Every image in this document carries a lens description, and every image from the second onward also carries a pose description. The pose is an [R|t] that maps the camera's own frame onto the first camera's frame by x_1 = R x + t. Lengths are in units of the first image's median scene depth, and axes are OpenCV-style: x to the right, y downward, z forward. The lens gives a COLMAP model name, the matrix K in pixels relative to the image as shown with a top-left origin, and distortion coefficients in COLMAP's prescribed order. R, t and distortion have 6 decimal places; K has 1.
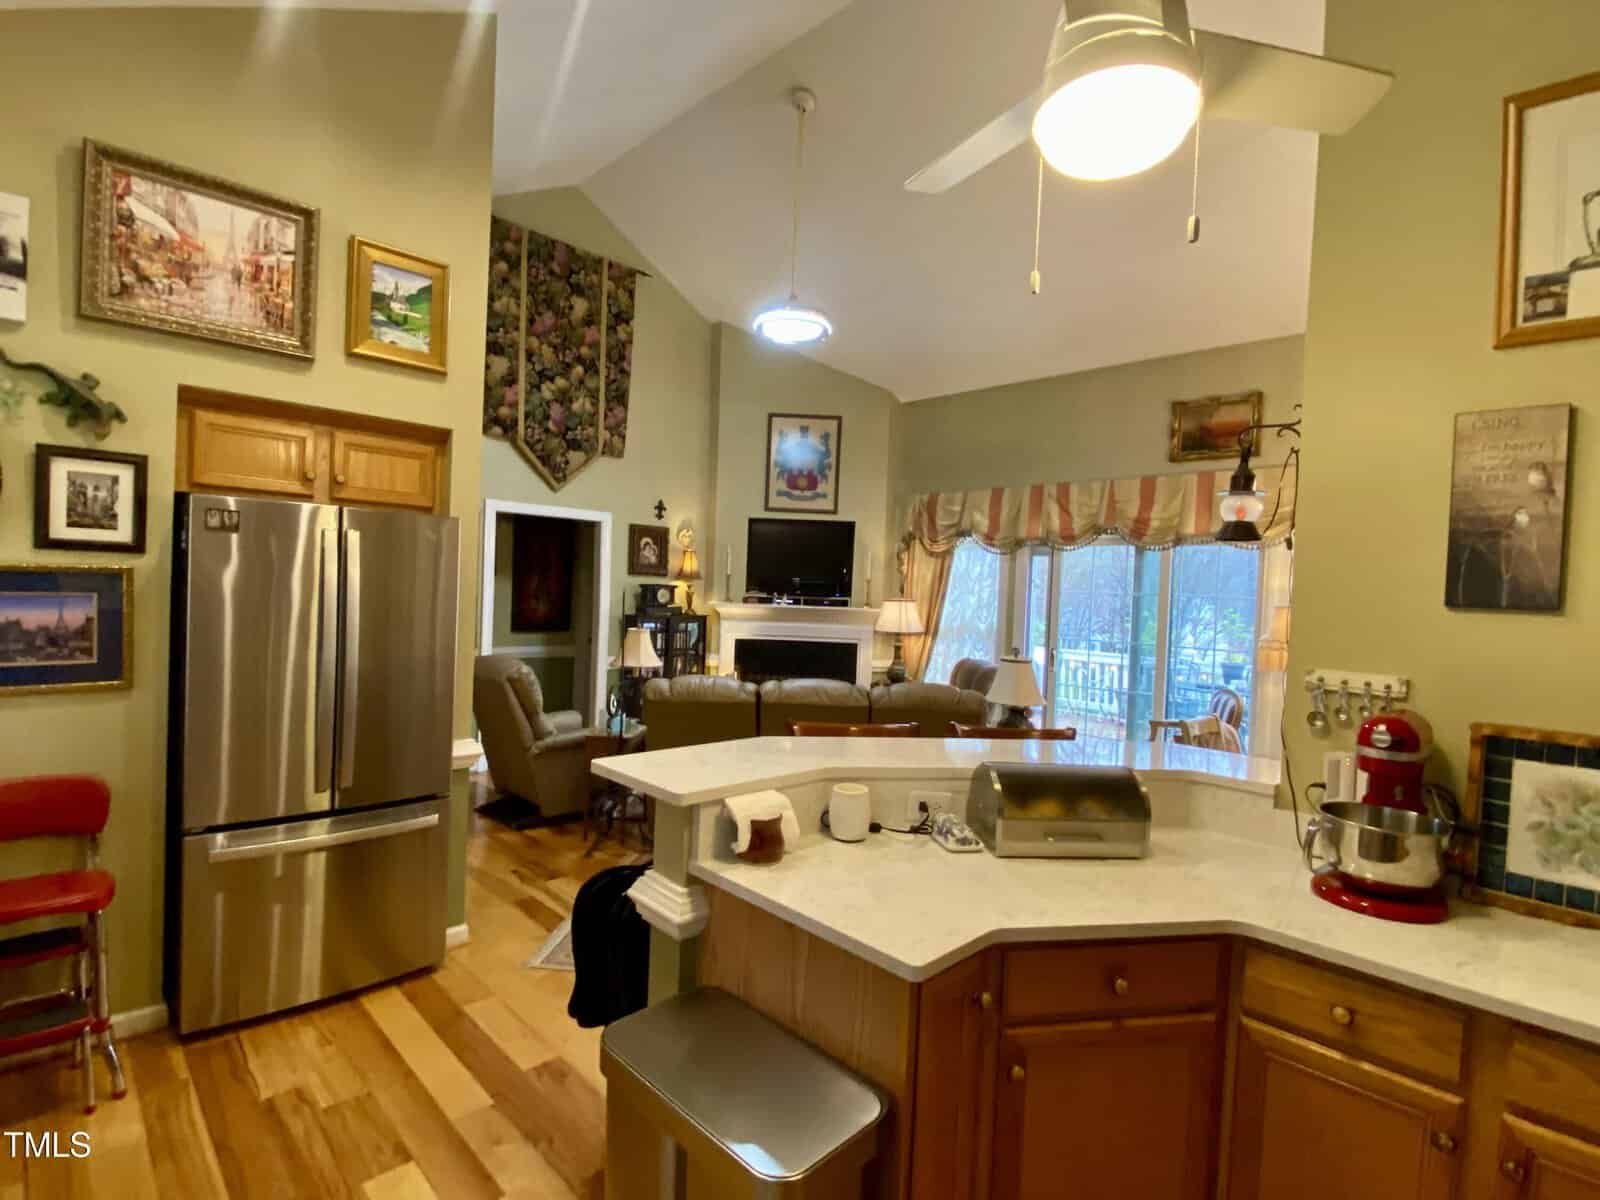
lens RADIAL K [[787.9, 0, 799.0], [0, 787.9, 608.8], [0, 0, 1]] dist [0.044747, -0.044688]
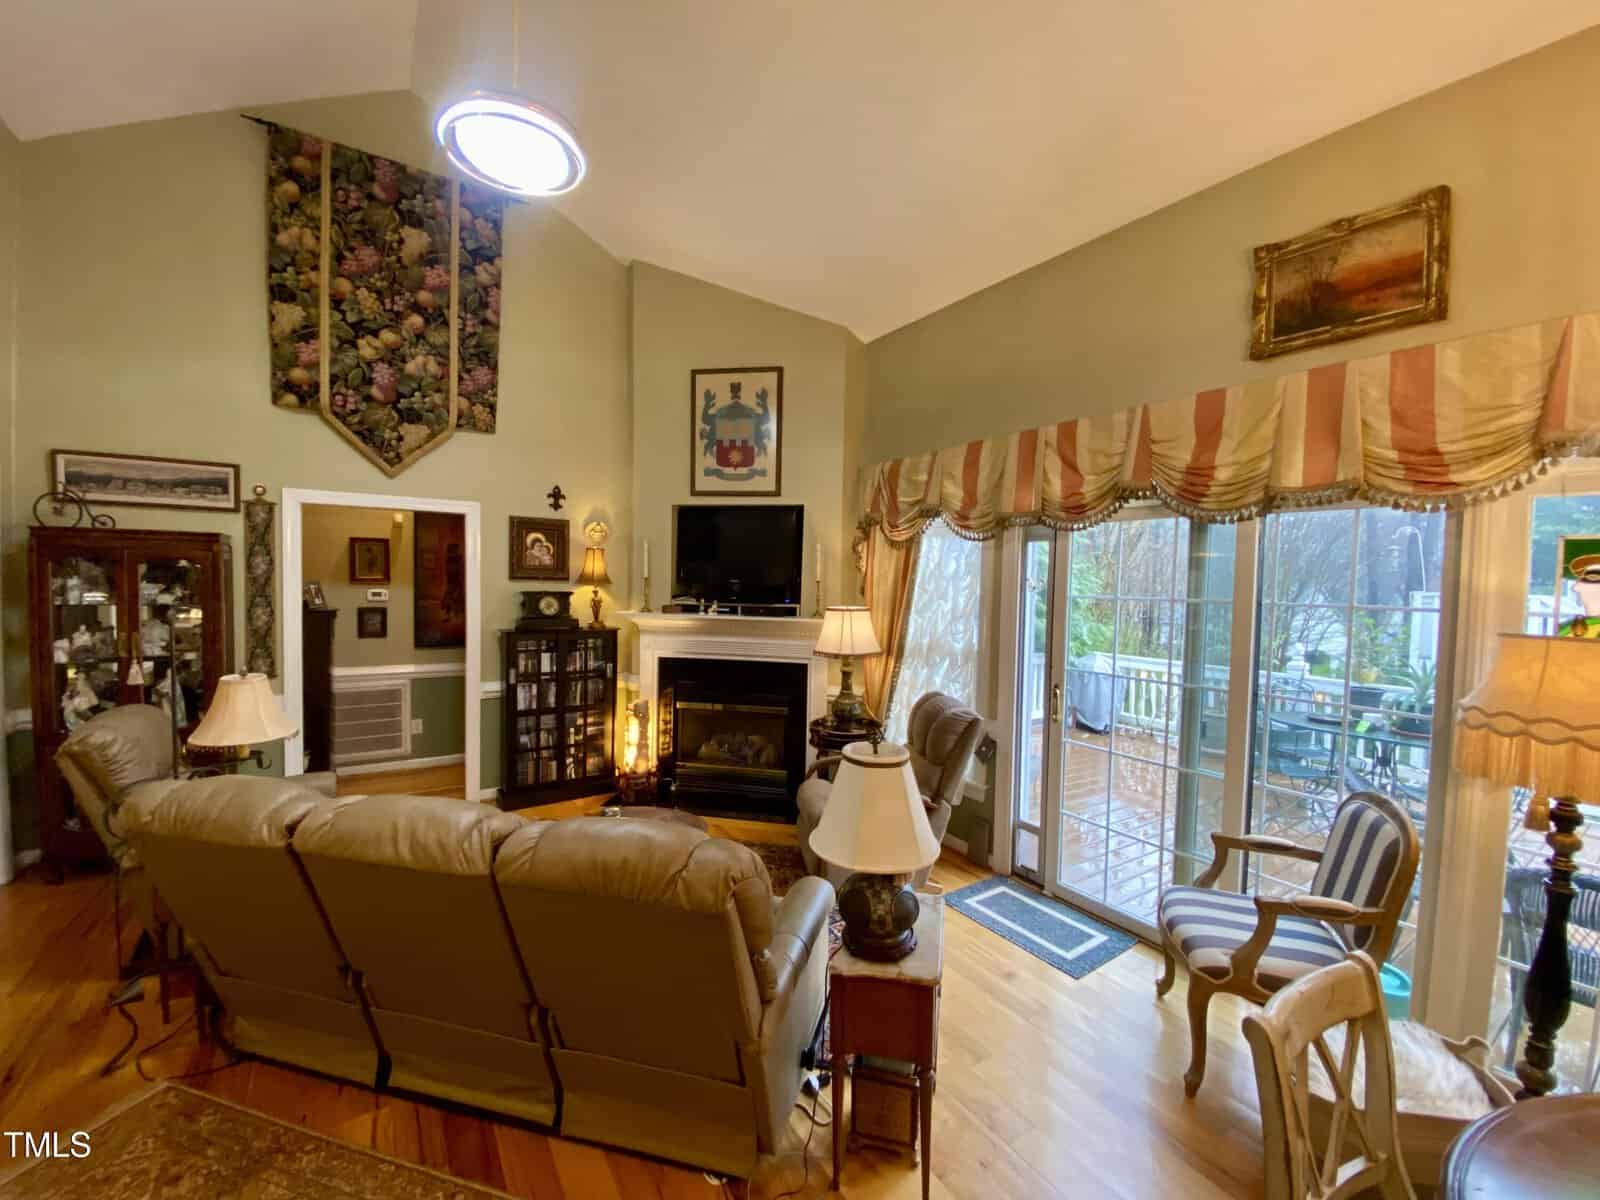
lens RADIAL K [[645.8, 0, 801.8], [0, 645.8, 606.5], [0, 0, 1]] dist [0.015213, -0.019668]
pose [[0.979948, -0.008214, -0.199083, 0.216681], [0.009989, 0.999919, 0.007915, -0.018984], [0.199002, -0.009745, 0.979951, 0.433254]]
